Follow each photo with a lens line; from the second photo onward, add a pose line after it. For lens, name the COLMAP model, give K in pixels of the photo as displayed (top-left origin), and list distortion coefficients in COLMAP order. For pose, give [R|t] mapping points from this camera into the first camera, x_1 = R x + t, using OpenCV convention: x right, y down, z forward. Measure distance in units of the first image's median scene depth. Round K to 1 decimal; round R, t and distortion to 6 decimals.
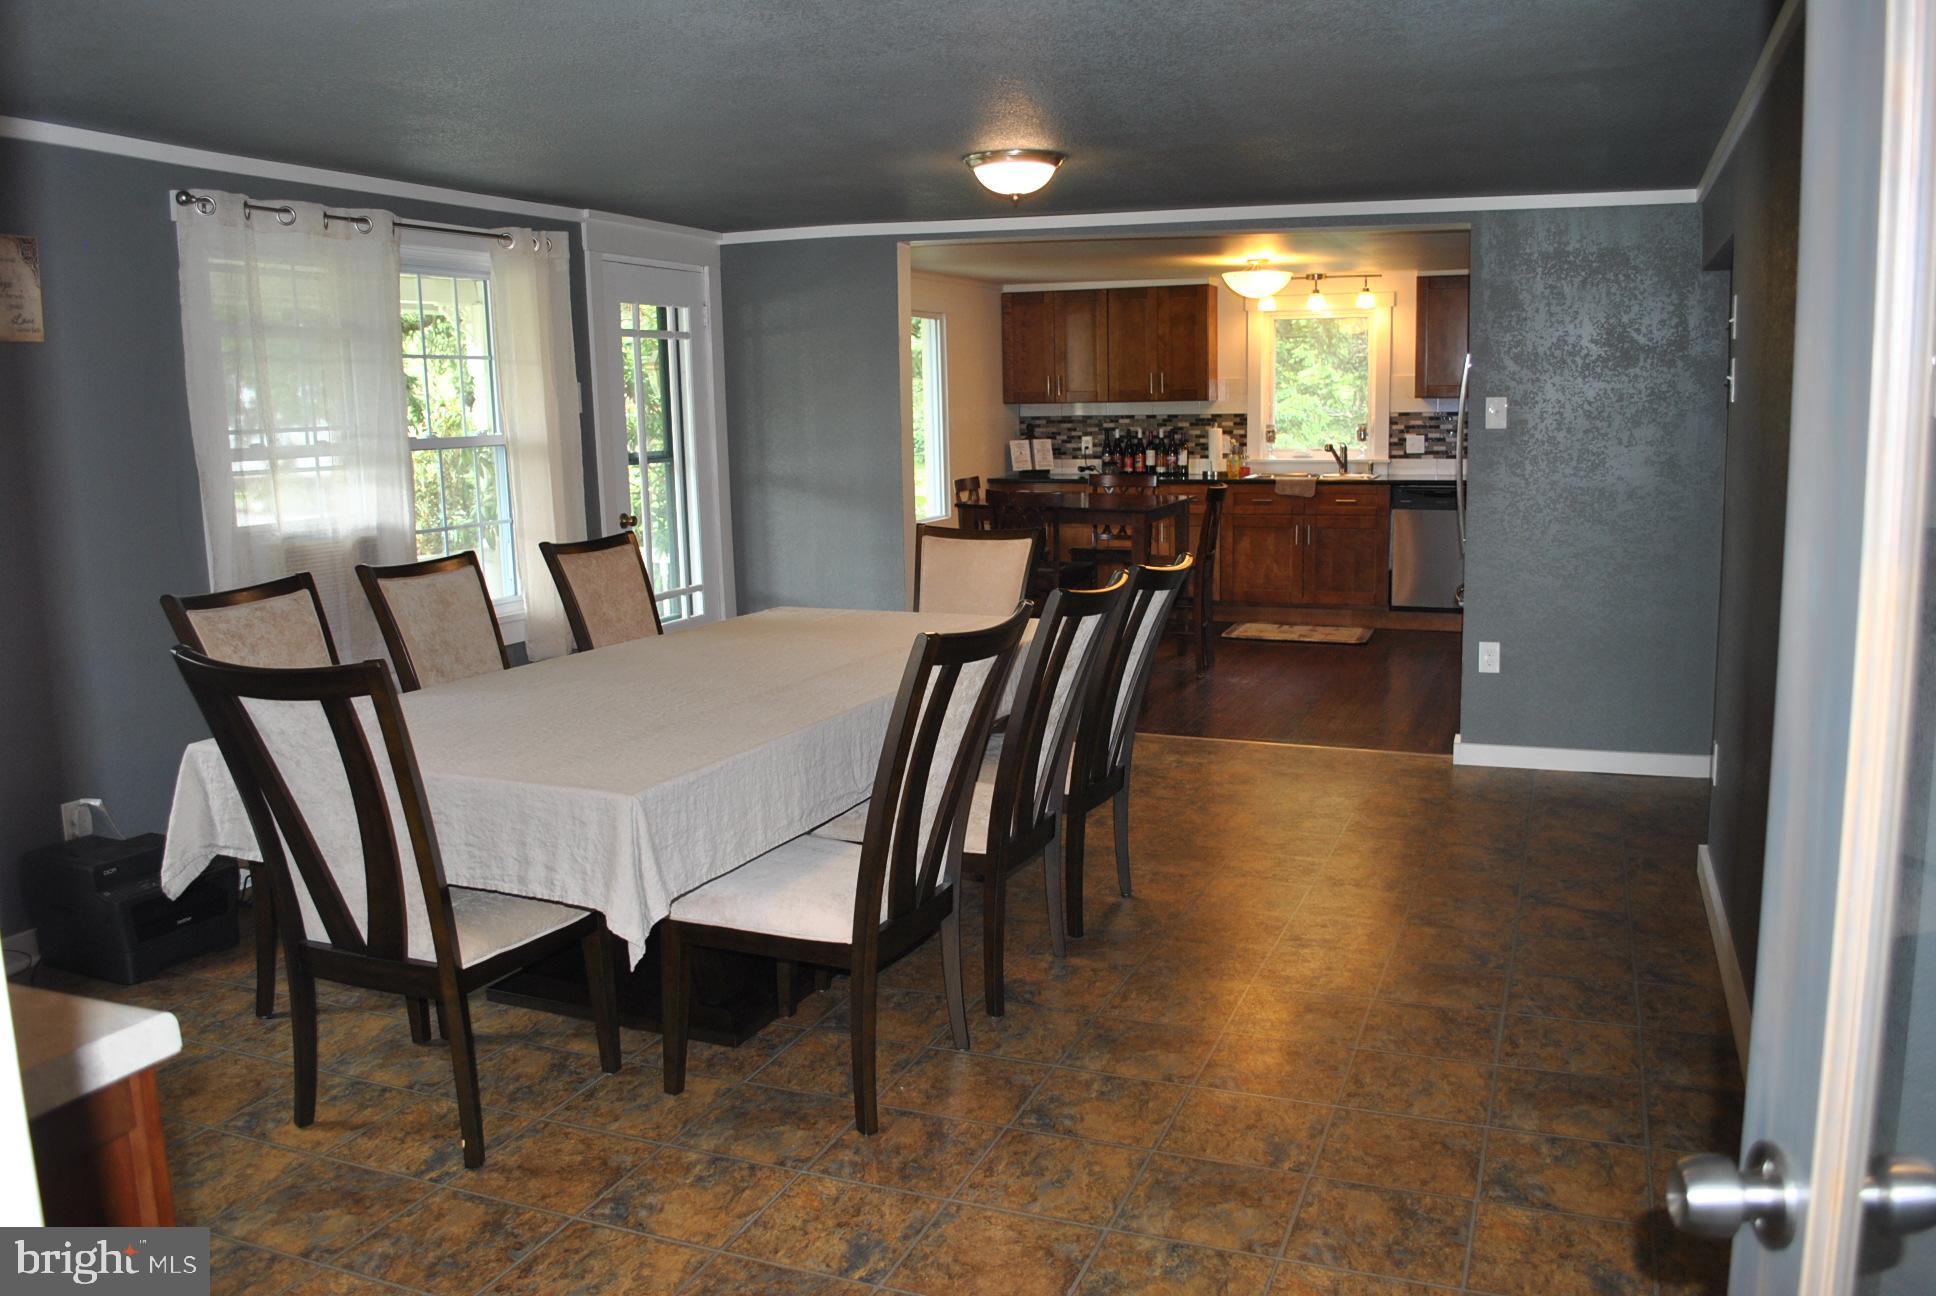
lens RADIAL K [[1533.8, 0, 974.5], [0, 1533.8, 637.7], [0, 0, 1]] dist [-0.089005, 0.019674]
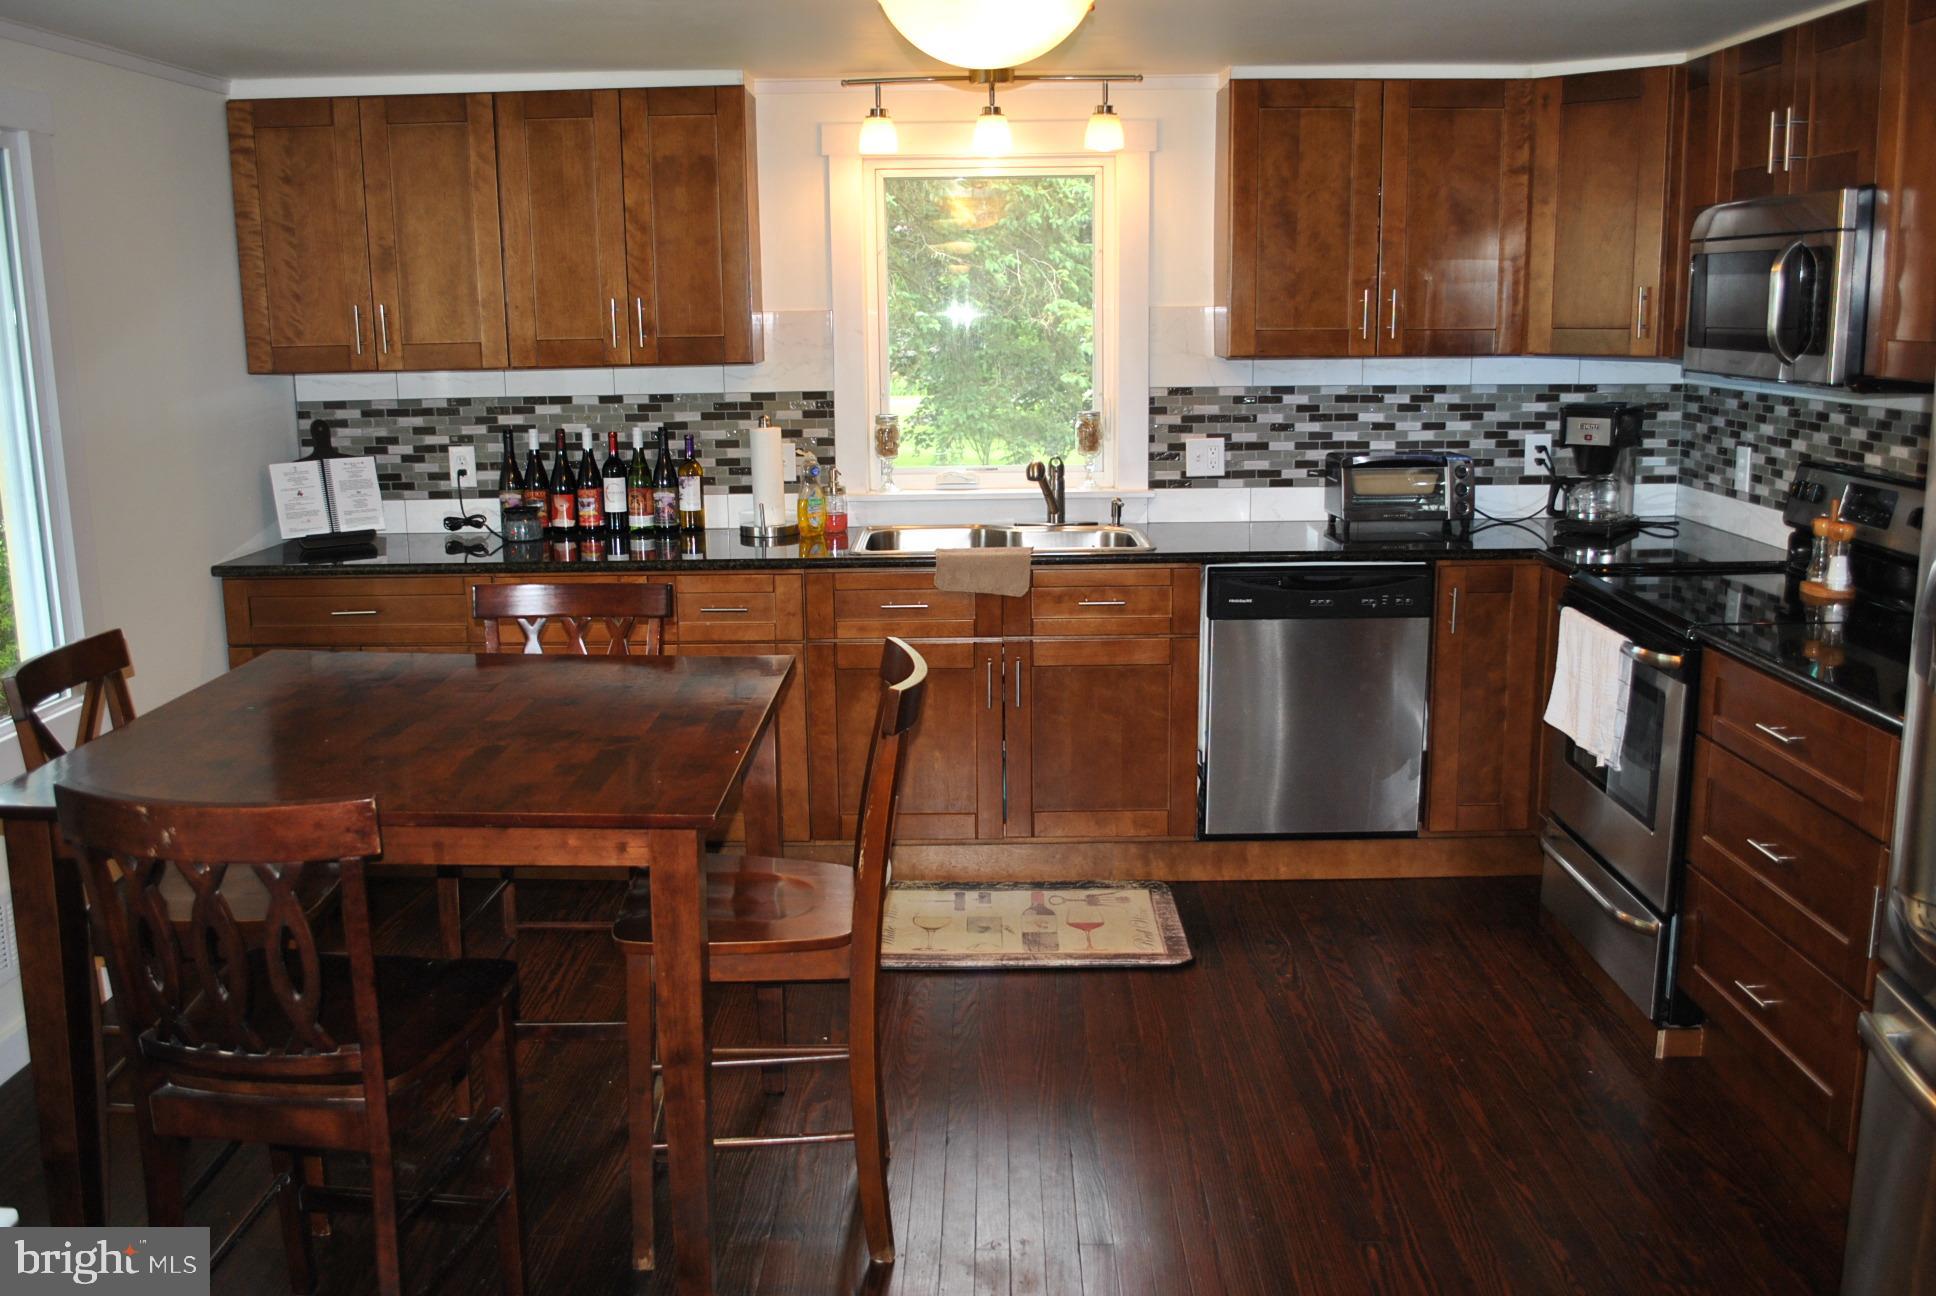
lens RADIAL K [[1660.7, 0, 972.0], [0, 1660.7, 639.4], [0, 0, 1]] dist [-0.071618, 0.009790]
pose [[0.931749, -0.064385, 0.357350, 0.039571], [0.051733, 0.997653, 0.044862, -0.093804], [-0.359400, -0.023313, 0.932892, 0.531616]]
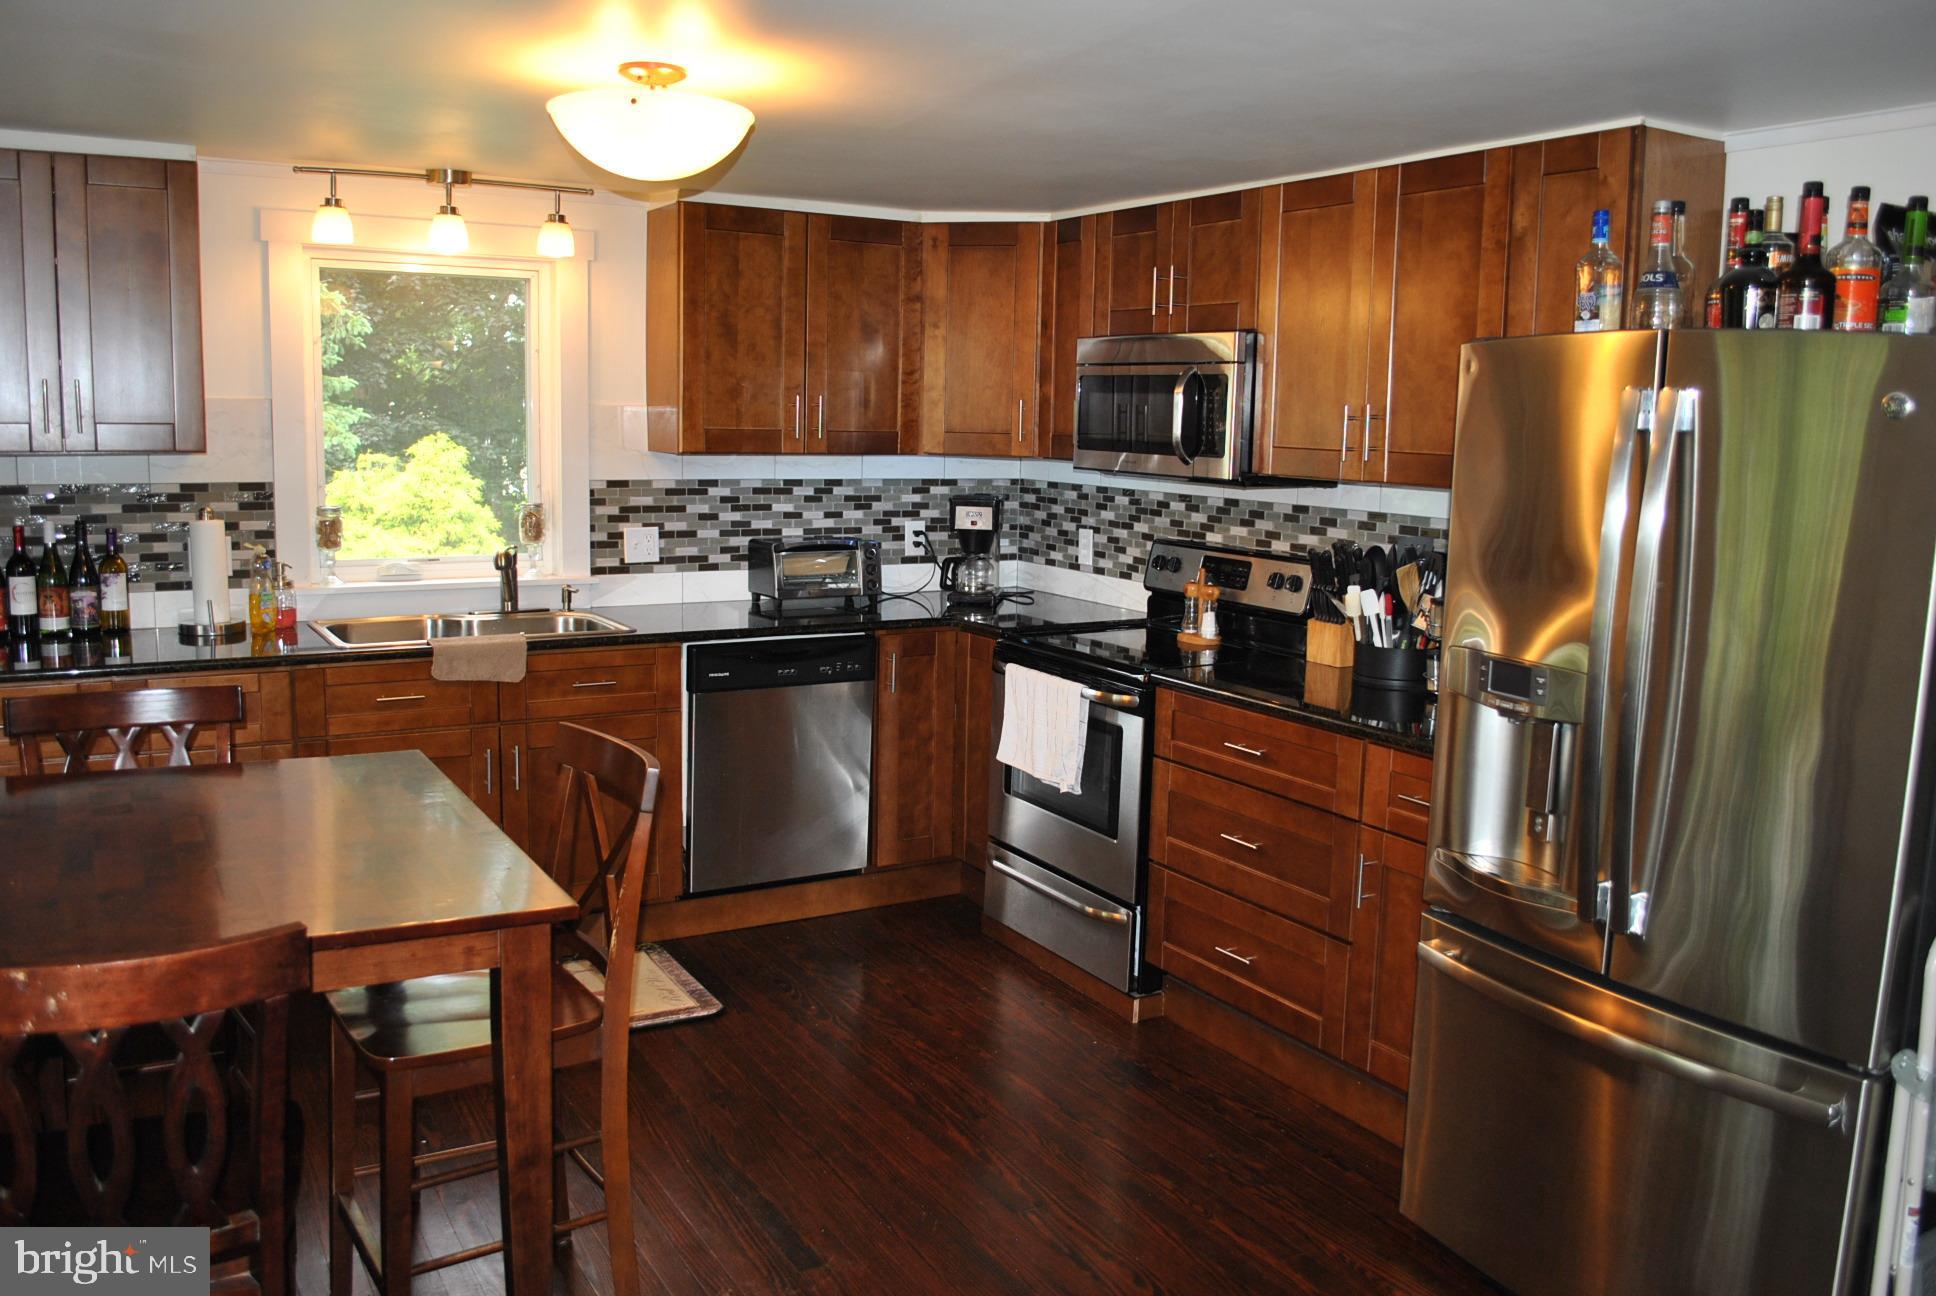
lens RADIAL K [[1533.8, 0, 974.3], [0, 1533.8, 647.8], [0, 0, 1]] dist [-0.089005, 0.019674]
pose [[0.610076, -0.085864, 0.787676, -0.037220], [0.088546, 0.995272, 0.039913, -0.099287], [-0.787379, 0.045395, 0.614795, 0.583062]]
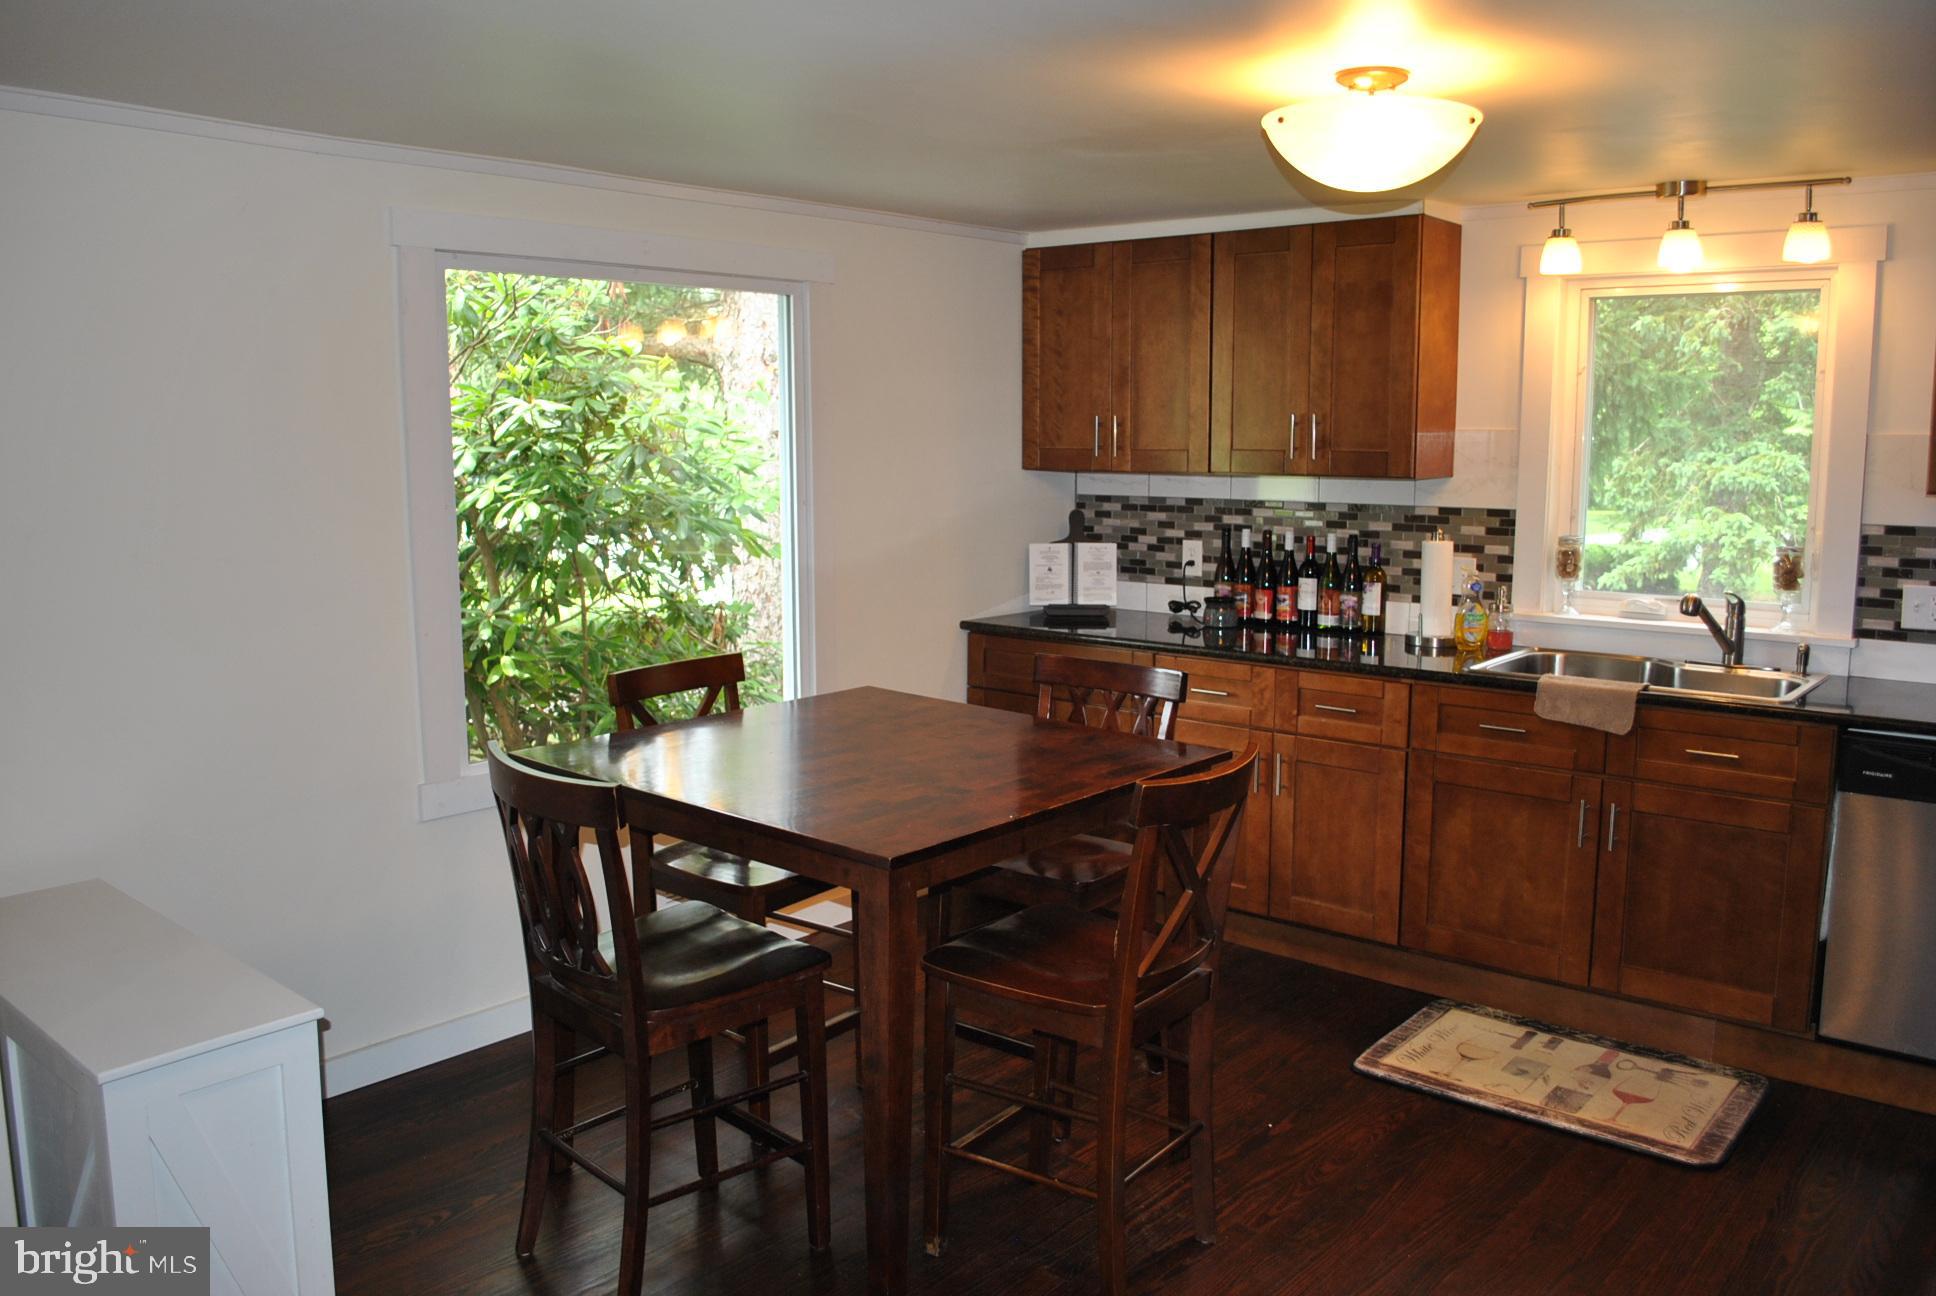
lens RADIAL K [[1533.8, 0, 962.7], [0, 1533.8, 642.6], [0, 0, 1]] dist [-0.089005, 0.019674]
pose [[0.946694, 0.063274, -0.315860, 0.166549], [-0.068110, 0.997669, -0.004284, -0.094771], [0.314853, 0.025569, 0.948796, 0.528743]]
